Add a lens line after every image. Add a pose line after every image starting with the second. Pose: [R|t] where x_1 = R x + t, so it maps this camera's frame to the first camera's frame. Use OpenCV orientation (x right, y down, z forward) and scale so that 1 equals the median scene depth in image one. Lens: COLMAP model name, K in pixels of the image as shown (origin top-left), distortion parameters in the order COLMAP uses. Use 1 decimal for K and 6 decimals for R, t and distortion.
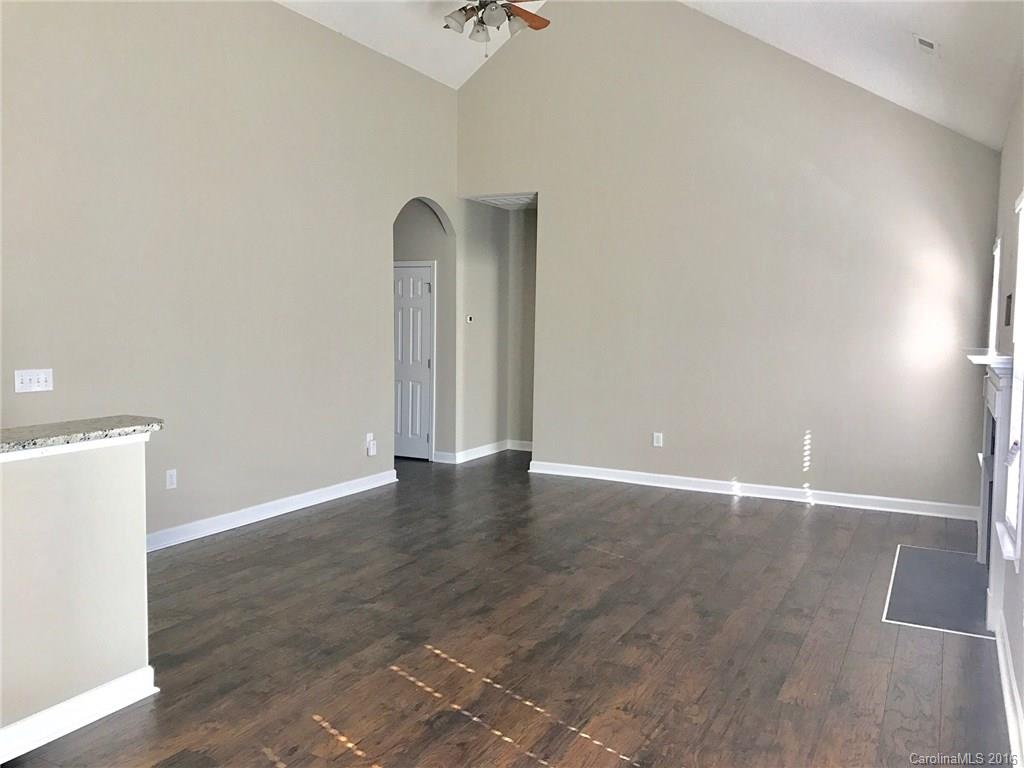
lens RADIAL K [[844.0, 0, 513.0], [0, 844.0, 382.4], [0, 0, 1]] dist [0.028118, -0.014452]
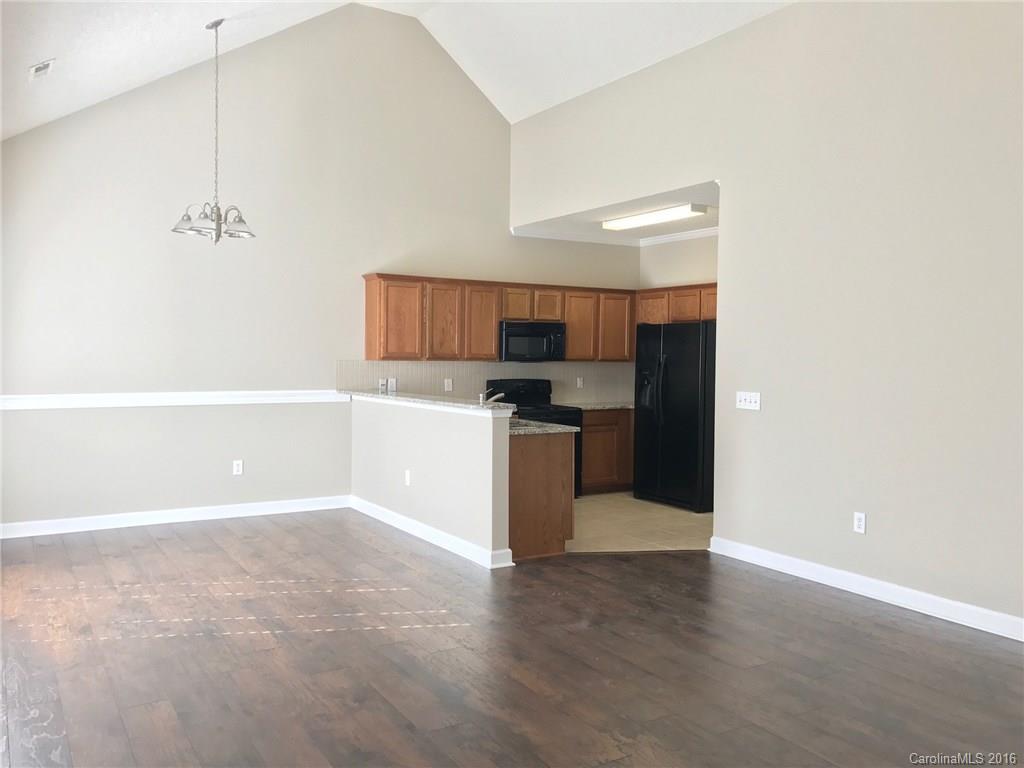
lens RADIAL K [[844.0, 0, 512.2], [0, 844.0, 382.0], [0, 0, 1]] dist [0.028118, -0.014452]
pose [[-0.516135, 0.013751, -0.856397, 0.794004], [-0.086824, 0.993881, 0.068286, -0.096226], [0.852095, 0.109600, -0.511783, 1.497843]]
